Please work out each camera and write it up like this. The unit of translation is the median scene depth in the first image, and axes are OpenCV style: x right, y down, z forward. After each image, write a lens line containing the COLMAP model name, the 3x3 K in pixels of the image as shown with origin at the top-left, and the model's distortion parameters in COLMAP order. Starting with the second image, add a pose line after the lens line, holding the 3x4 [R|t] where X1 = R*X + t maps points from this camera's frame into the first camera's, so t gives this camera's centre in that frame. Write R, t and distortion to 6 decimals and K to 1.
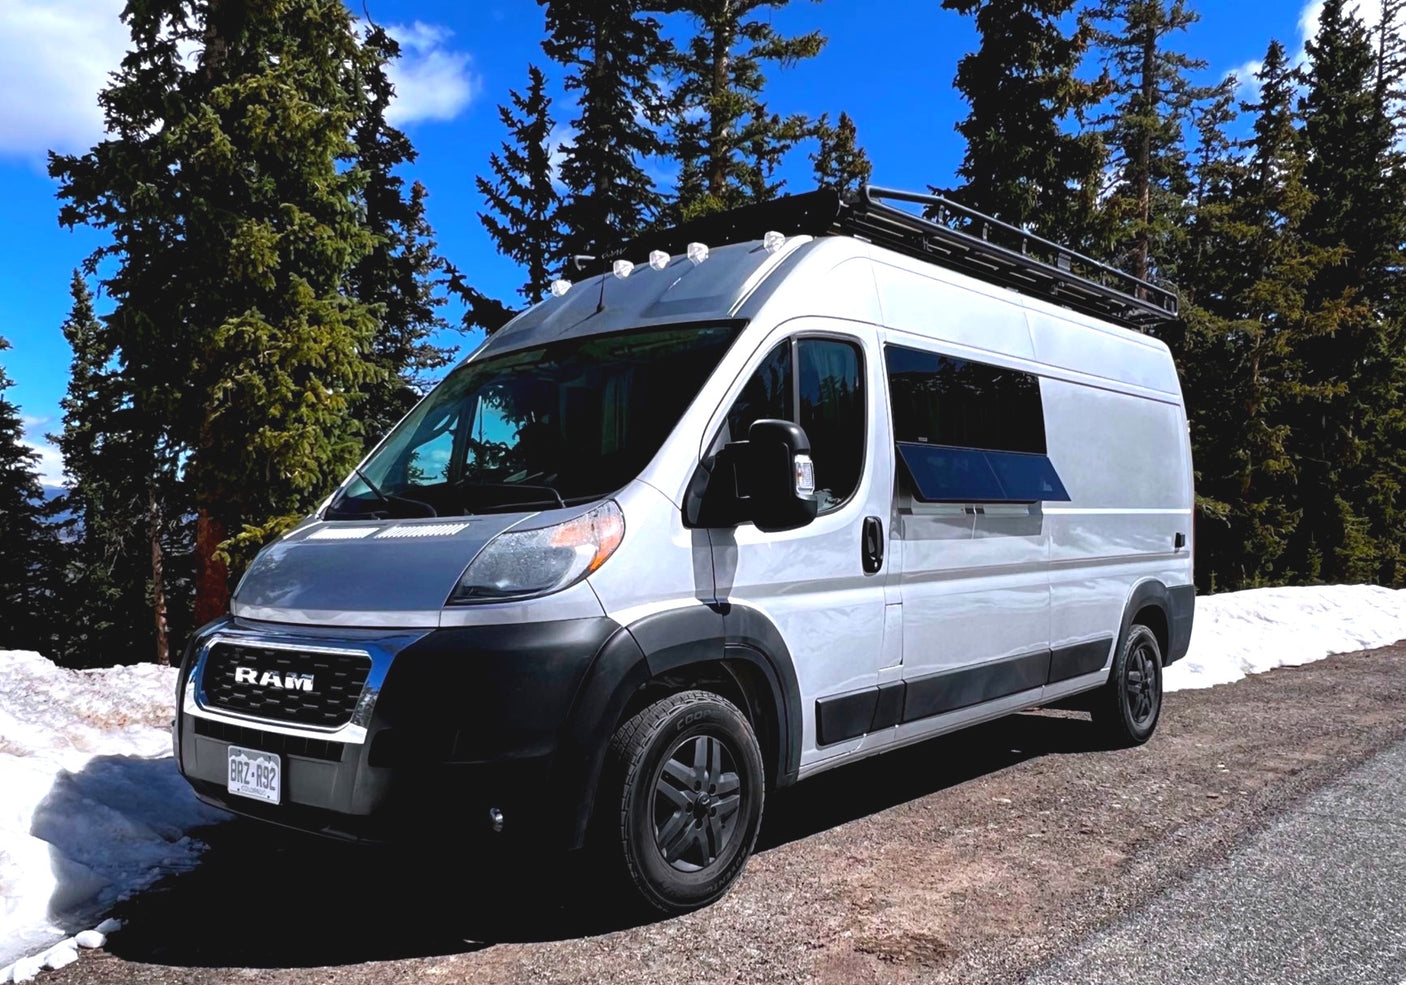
lens RADIAL K [[1185.5, 0, 748.2], [0, 1185.5, 608.5], [0, 0, 1]] dist [-0.000473, -0.005604]
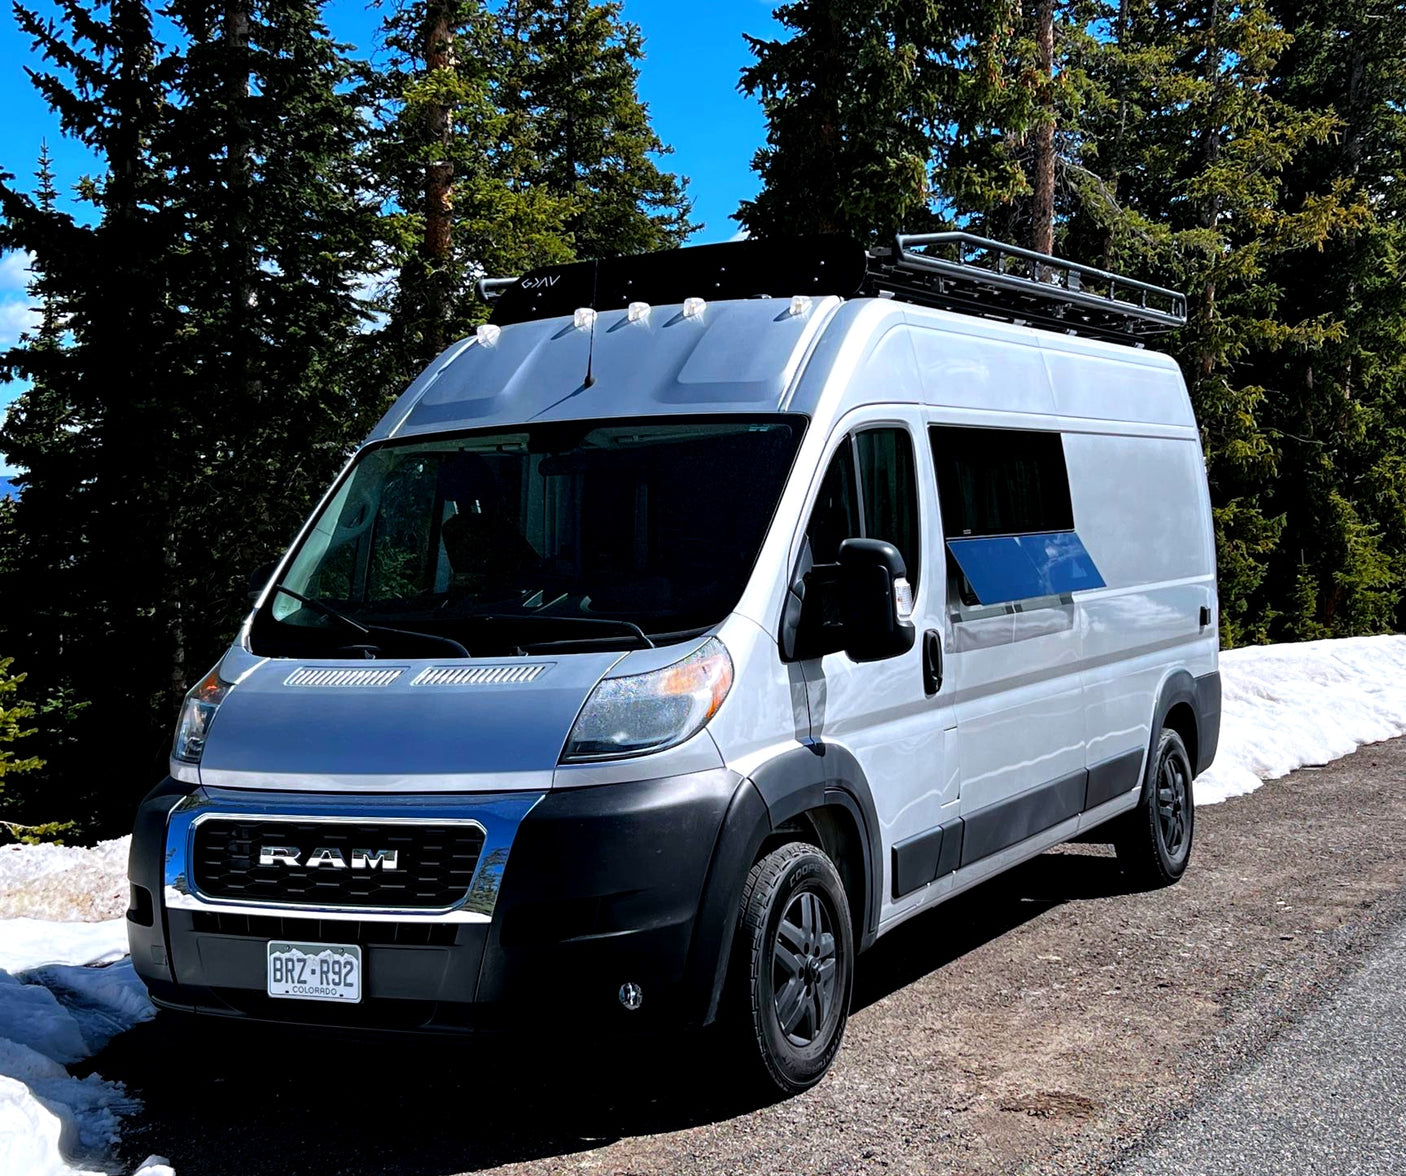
lens RADIAL K [[2164.4, 0, 843.4], [0, 2164.4, 617.8], [0, 0, 1]] dist [0.202824, -0.743465]
pose [[0.968429, -0.030029, 0.247476, -0.346280], [0.036615, 0.999086, -0.022052, -0.053687], [-0.246588, 0.030417, 0.968643, -0.512066]]
